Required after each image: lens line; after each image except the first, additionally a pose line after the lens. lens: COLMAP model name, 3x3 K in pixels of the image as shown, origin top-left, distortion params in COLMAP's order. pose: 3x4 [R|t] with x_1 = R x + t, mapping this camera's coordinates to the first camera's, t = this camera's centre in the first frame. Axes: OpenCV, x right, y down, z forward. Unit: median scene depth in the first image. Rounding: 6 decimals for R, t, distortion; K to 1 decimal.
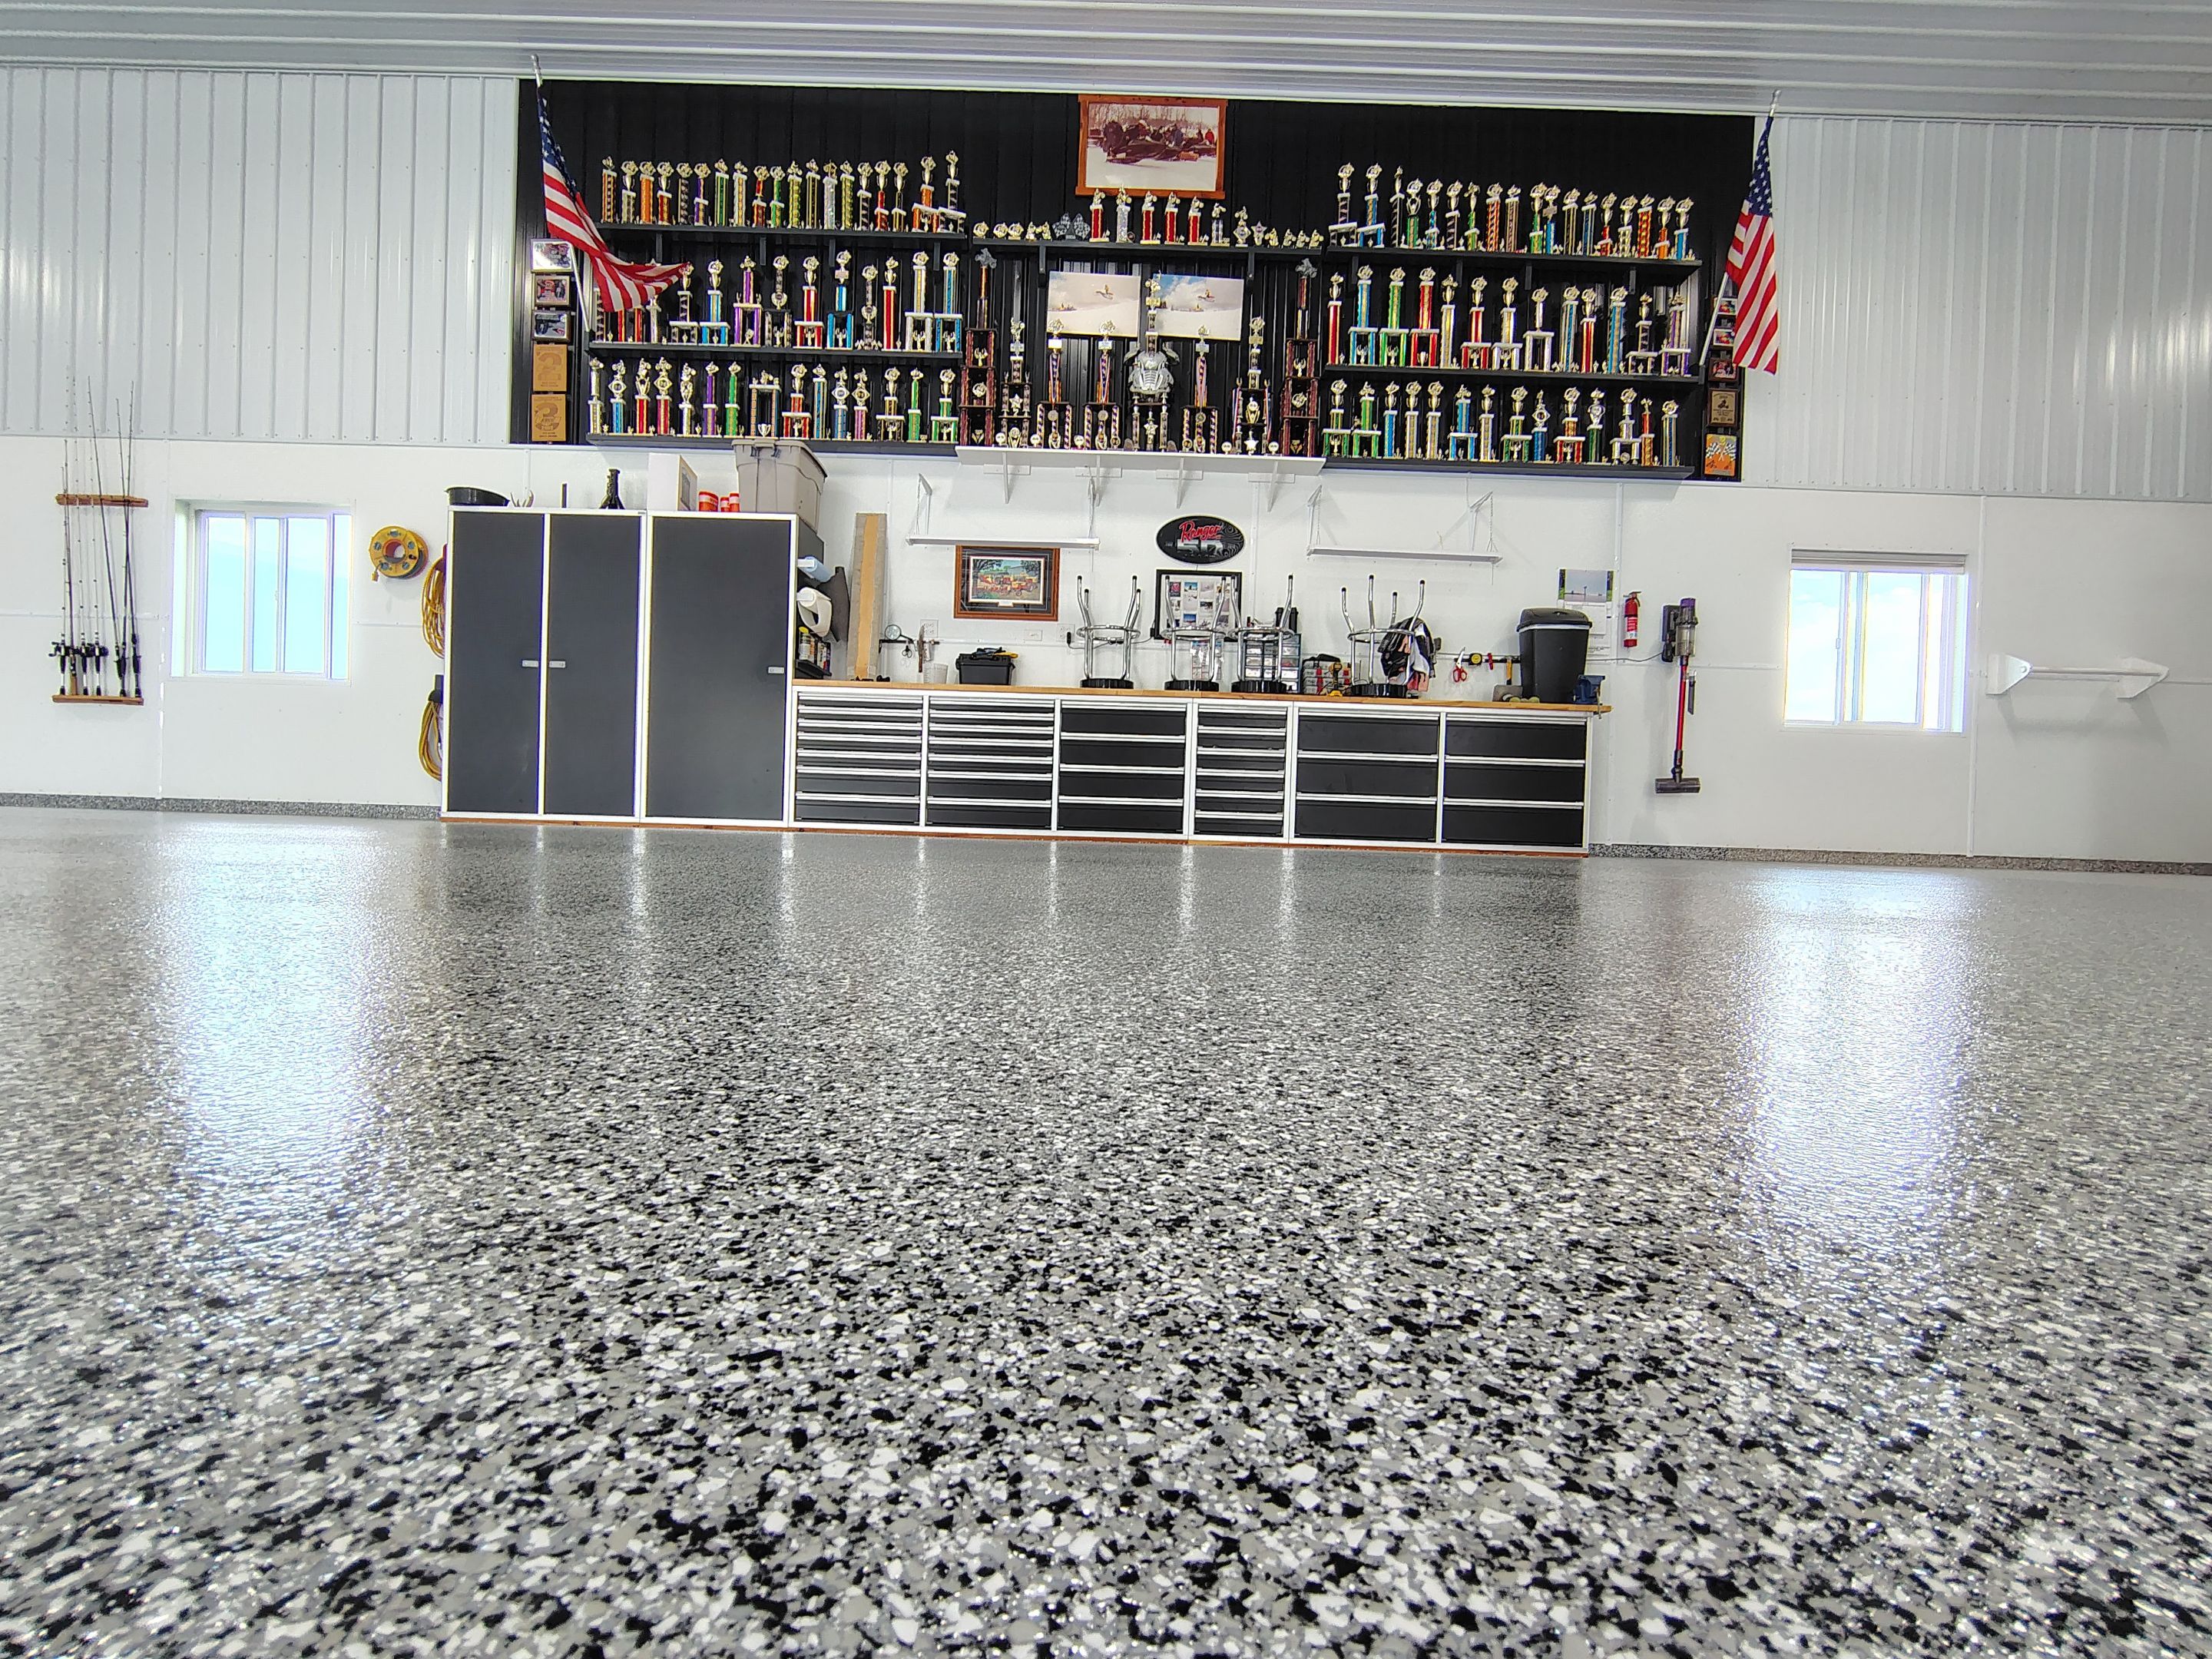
lens RADIAL K [[1032.7, 0, 1092.5], [0, 1032.7, 836.2], [0, 0, 1]] dist [-0.012967, 0.004443]
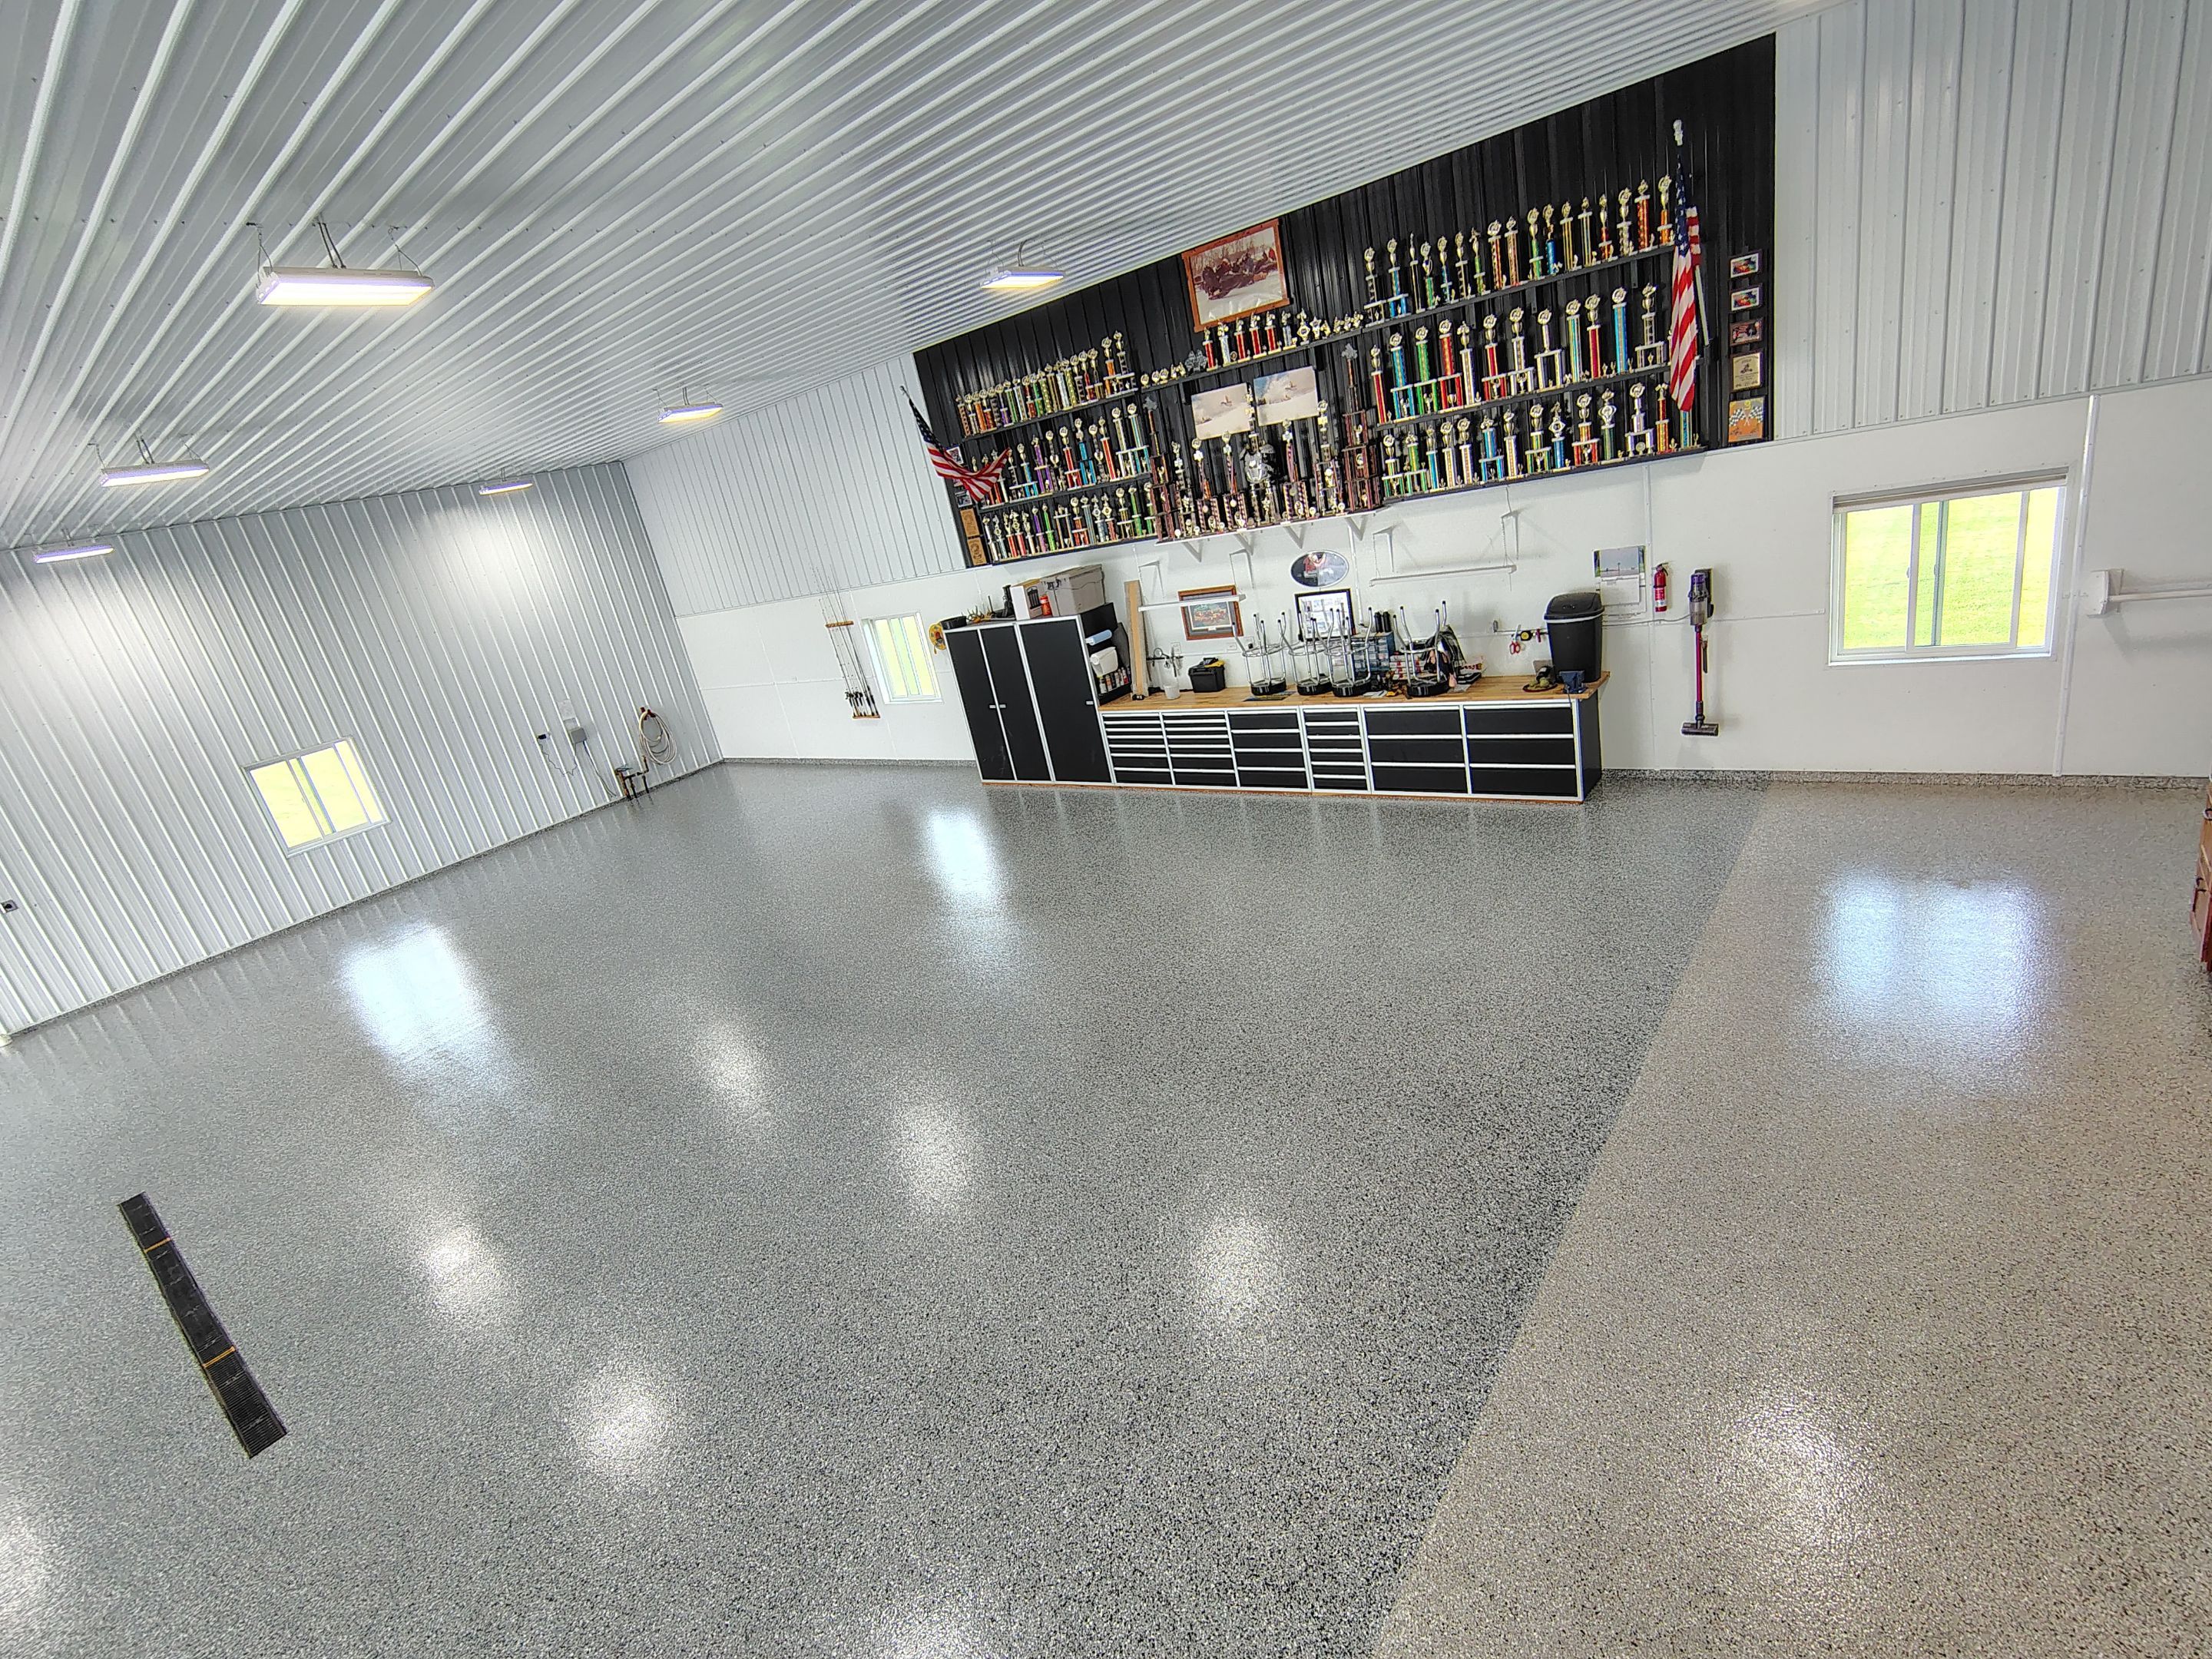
lens RADIAL K [[1032.7, 0, 1101.3], [0, 1032.7, 834.0], [0, 0, 1]] dist [-0.012967, 0.004443]
pose [[0.760842, 0.024158, -0.648487, 0.810742], [0.223544, 0.928387, 0.296859, -0.442659], [0.609219, -0.370829, 0.700955, -0.300565]]
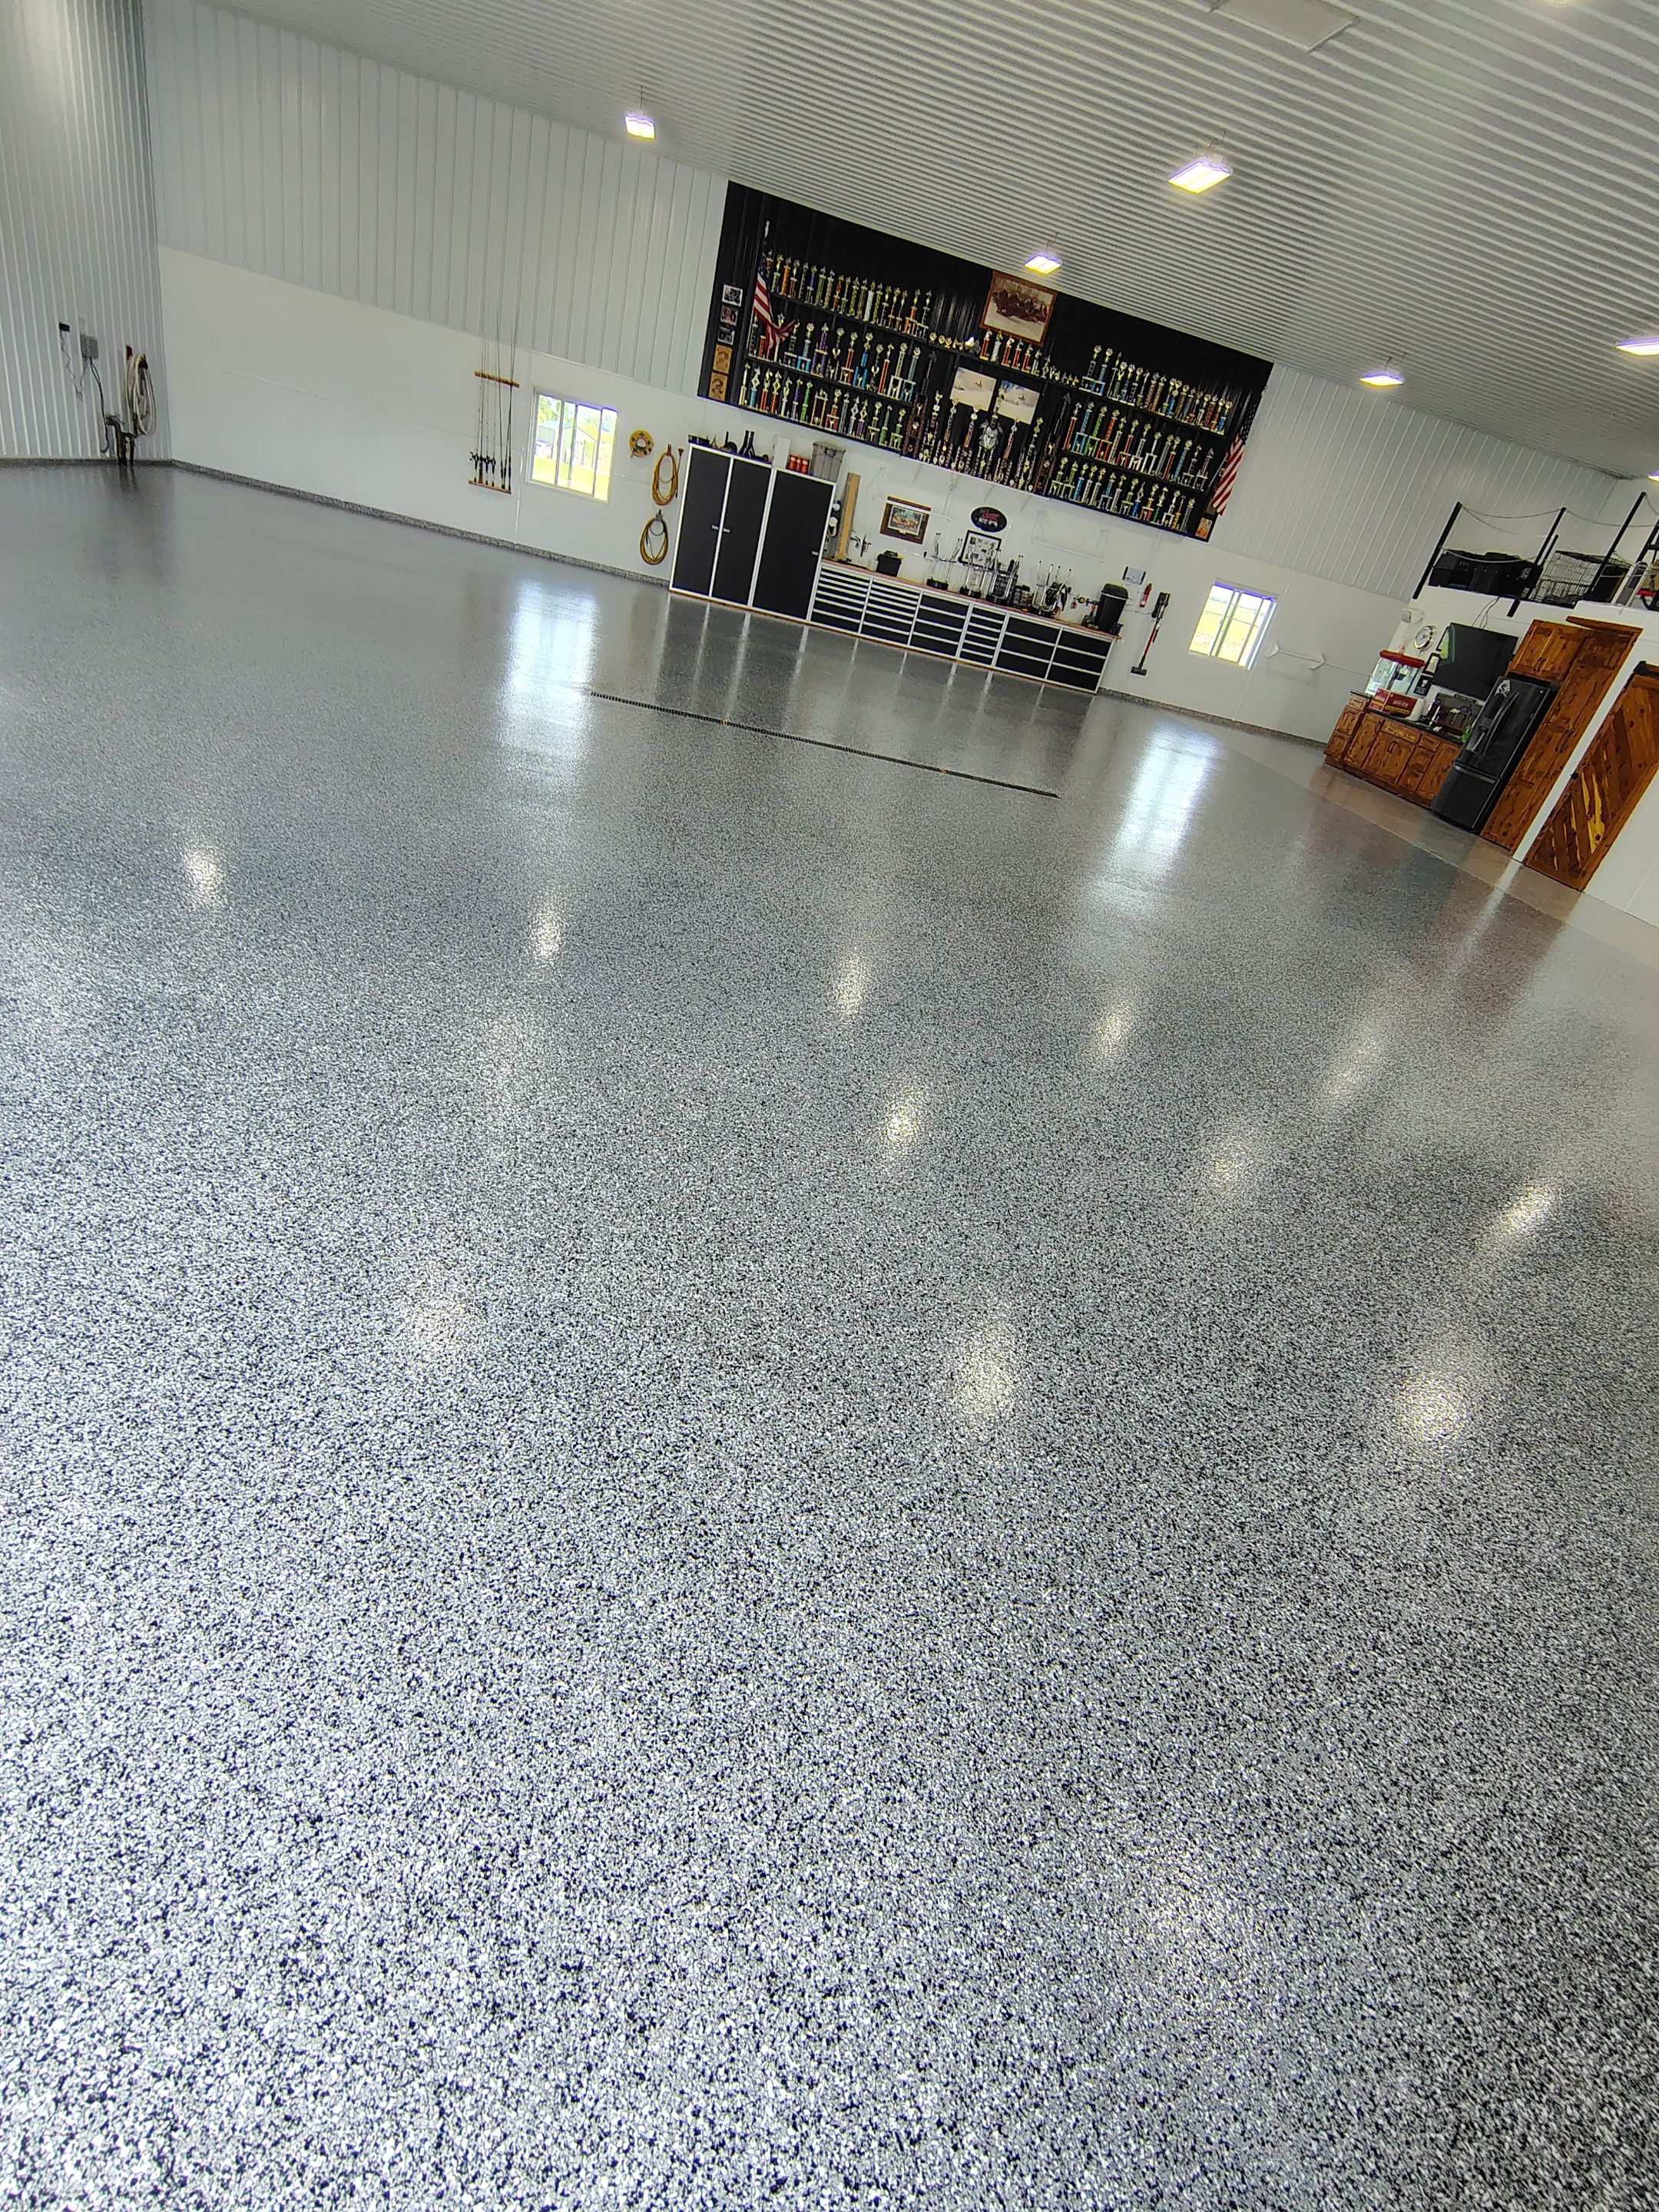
lens RADIAL K [[1032.7, 0, 819.2], [0, 1032.7, 1099.3], [0, 0, 1]] dist [-0.012967, 0.004443]
pose [[0.973045, 0.108139, 0.203689, -0.608989], [-0.195750, 0.854253, 0.481596, -0.215823], [-0.121922, -0.508486, 0.852395, -1.620958]]
